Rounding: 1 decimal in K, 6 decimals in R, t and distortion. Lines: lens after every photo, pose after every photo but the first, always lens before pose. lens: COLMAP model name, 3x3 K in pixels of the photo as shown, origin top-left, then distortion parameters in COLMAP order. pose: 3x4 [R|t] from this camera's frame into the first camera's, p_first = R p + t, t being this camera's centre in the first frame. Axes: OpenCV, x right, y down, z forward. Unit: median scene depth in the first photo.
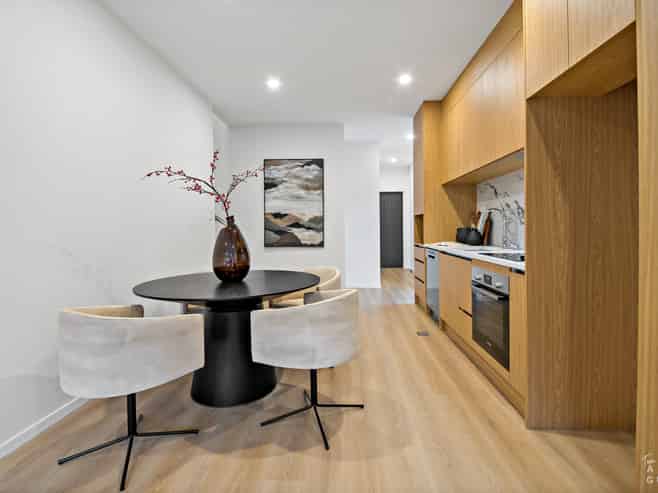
lens RADIAL K [[307.2, 0, 330.1], [0, 307.2, 241.9], [0, 0, 1]] dist [0.004772, 0.000045]
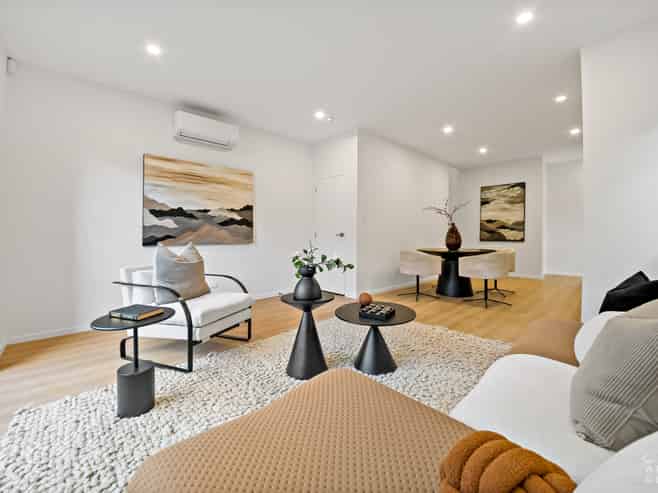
lens RADIAL K [[231.4, 0, 338.3], [0, 231.4, 235.3], [0, 0, 1]] dist [0.001358, 0.000028]
pose [[0.689648, 0.009921, -0.724076, 0.165203], [-0.032050, 0.999345, -0.016833, 0.032740], [0.723435, 0.034815, 0.689514, -0.405197]]
